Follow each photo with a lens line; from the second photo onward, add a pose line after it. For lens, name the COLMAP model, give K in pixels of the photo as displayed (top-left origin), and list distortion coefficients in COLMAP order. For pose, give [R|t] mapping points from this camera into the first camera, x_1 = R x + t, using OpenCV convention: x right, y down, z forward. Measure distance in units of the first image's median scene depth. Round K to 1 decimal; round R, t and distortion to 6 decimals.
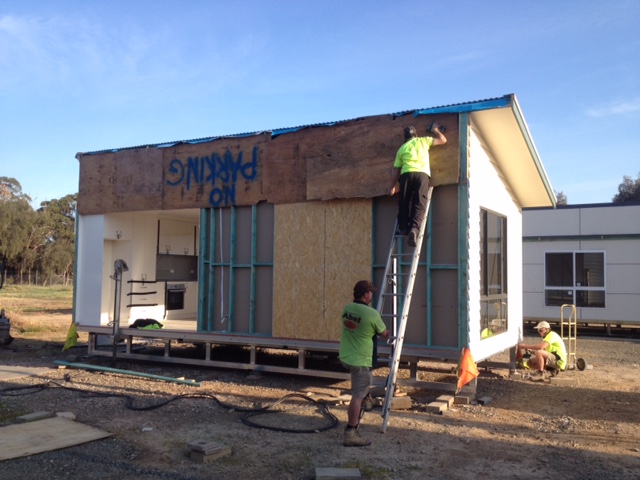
lens RADIAL K [[610.2, 0, 320.0], [0, 610.2, 240.0], [0, 0, 1]] dist [0.105152, -0.016935]
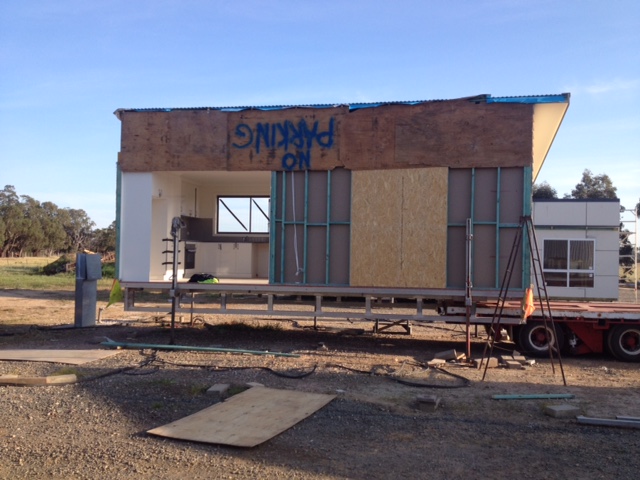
lens RADIAL K [[610.2, 0, 320.0], [0, 610.2, 240.0], [0, 0, 1]] dist [0.105152, -0.016935]
pose [[0.941908, 0.009096, 0.335747, -0.487401], [-0.022803, 0.999059, 0.036904, 0.029079], [-0.335095, -0.042416, 0.941229, -0.054346]]
